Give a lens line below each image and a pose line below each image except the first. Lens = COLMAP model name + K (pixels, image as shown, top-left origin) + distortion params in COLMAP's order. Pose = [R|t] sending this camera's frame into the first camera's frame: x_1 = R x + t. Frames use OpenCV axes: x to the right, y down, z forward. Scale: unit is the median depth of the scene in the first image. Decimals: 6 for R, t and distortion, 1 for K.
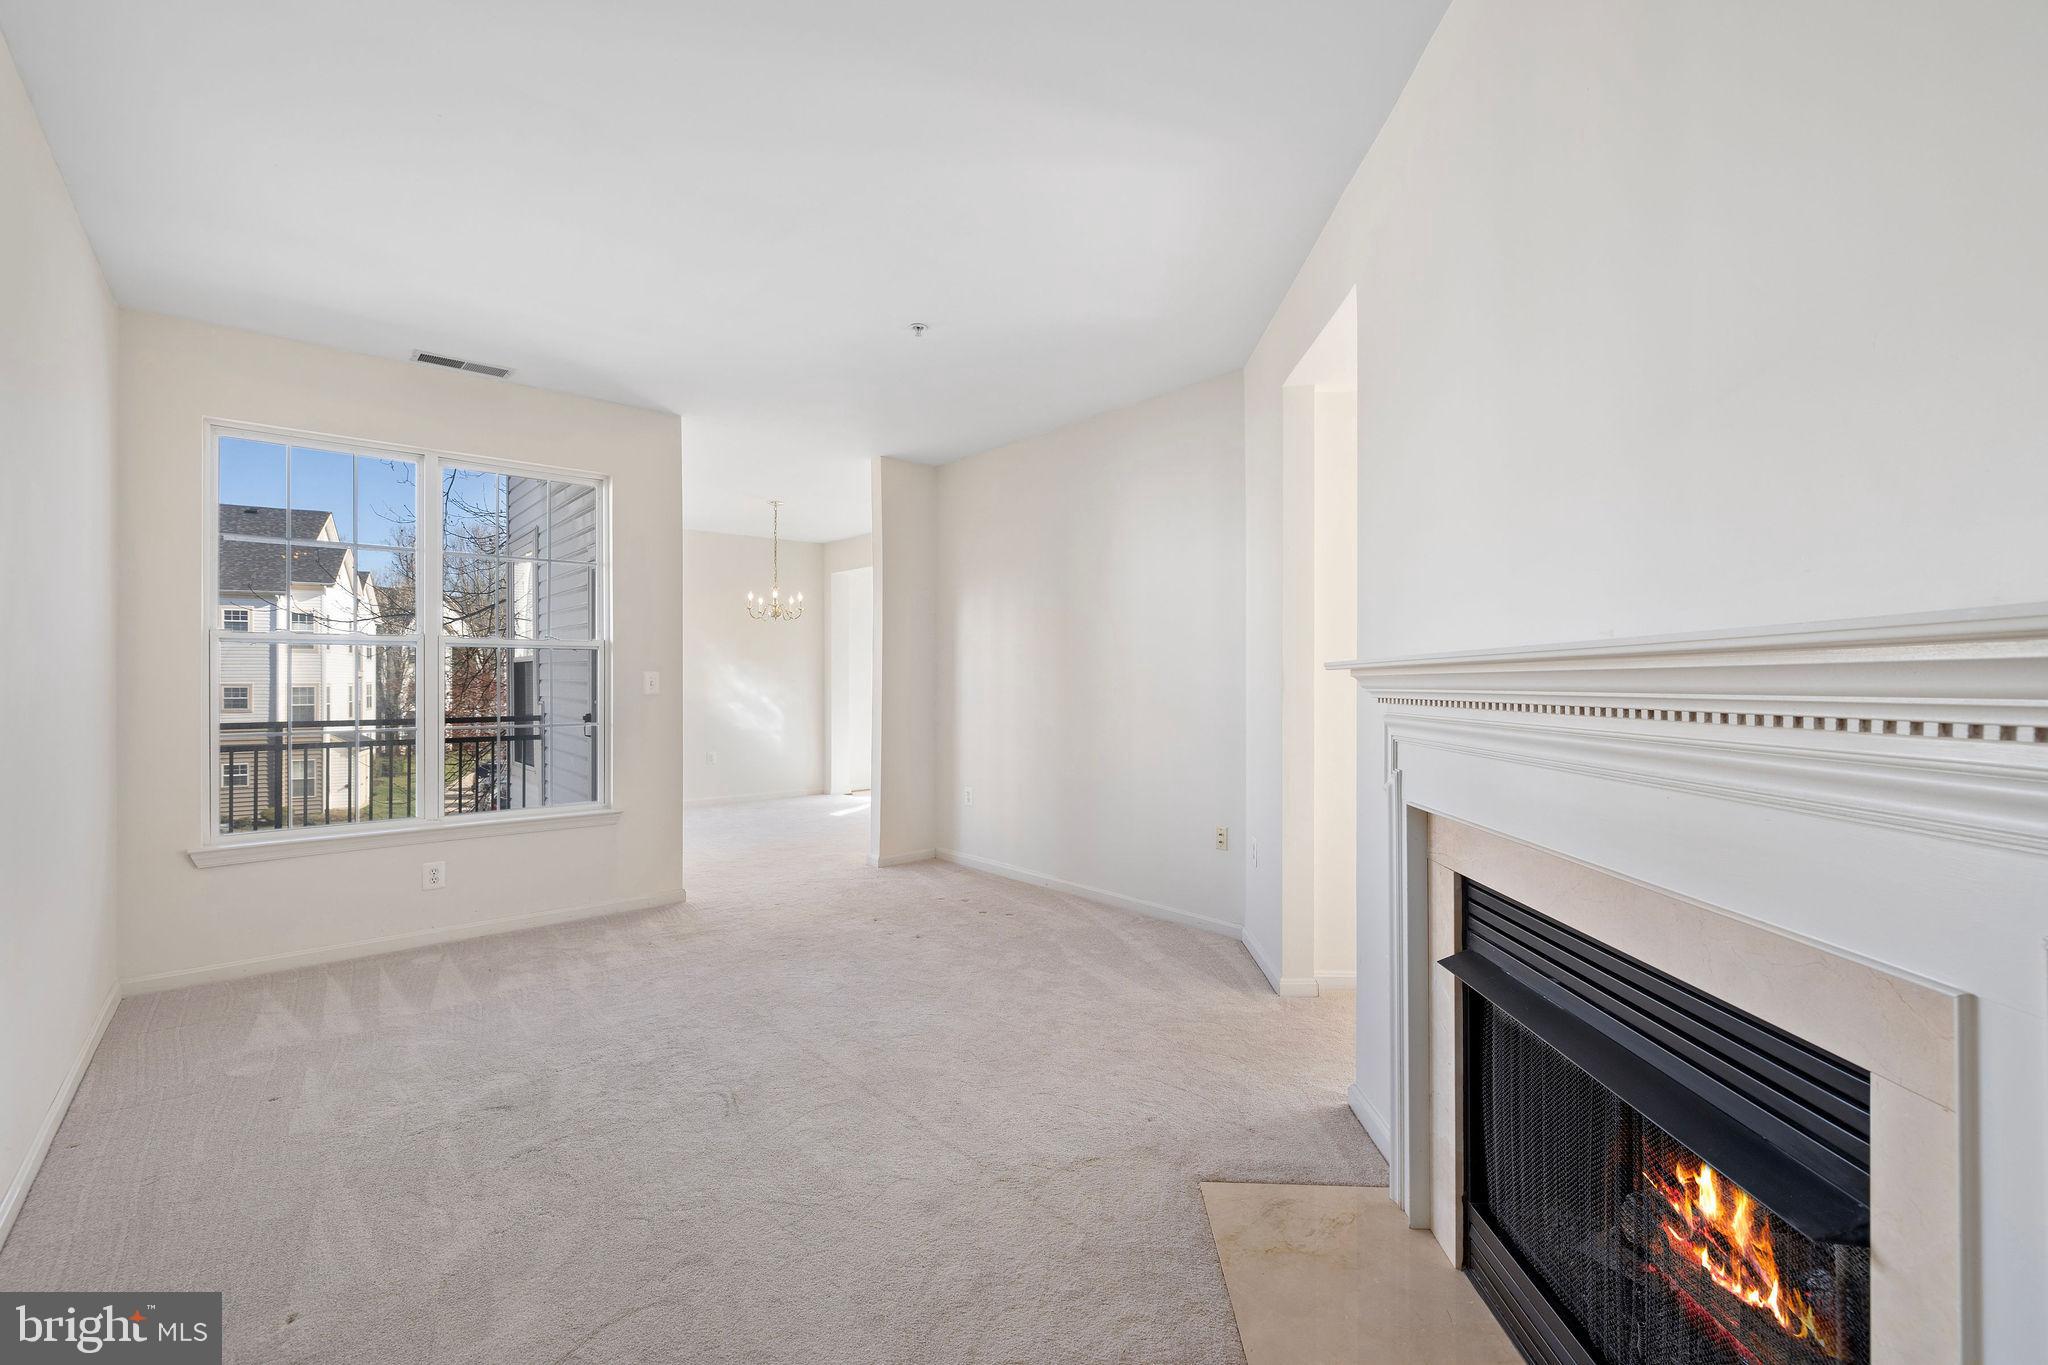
lens RADIAL K [[872.1, 0, 1024.3], [0, 872.1, 662.8], [0, 0, 1]] dist [-0.000667, 0.000071]
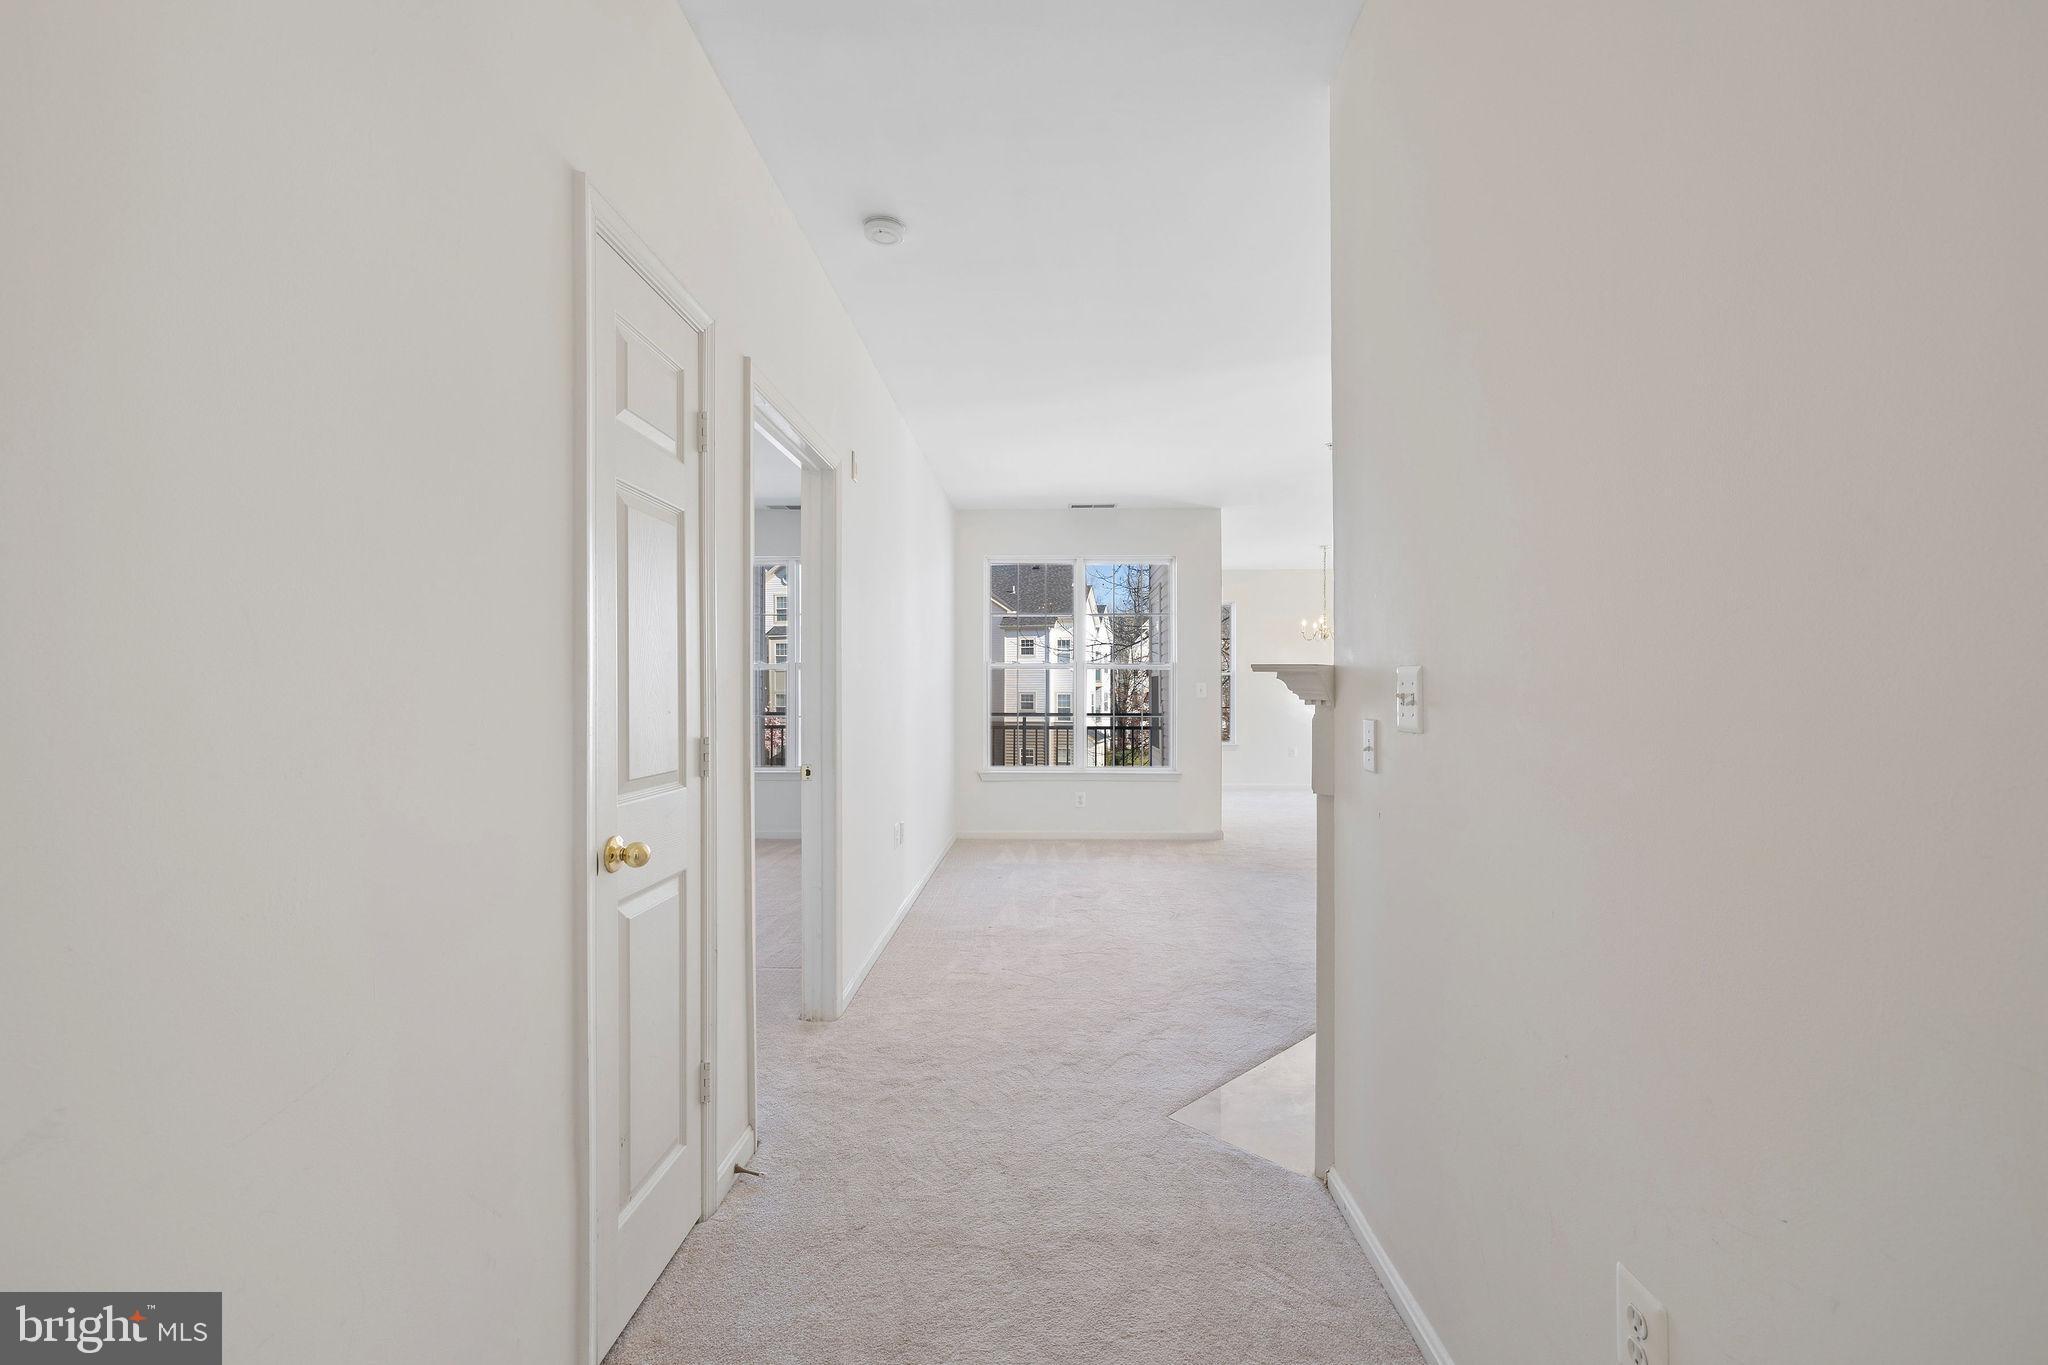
lens RADIAL K [[872.1, 0, 1024.3], [0, 872.1, 662.8], [0, 0, 1]] dist [-0.000667, 0.000071]
pose [[0.734307, -0.019037, -0.678550, 0.242905], [0.011432, 0.999812, -0.015679, -0.003196], [0.678721, 0.003756, 0.734386, -0.204221]]
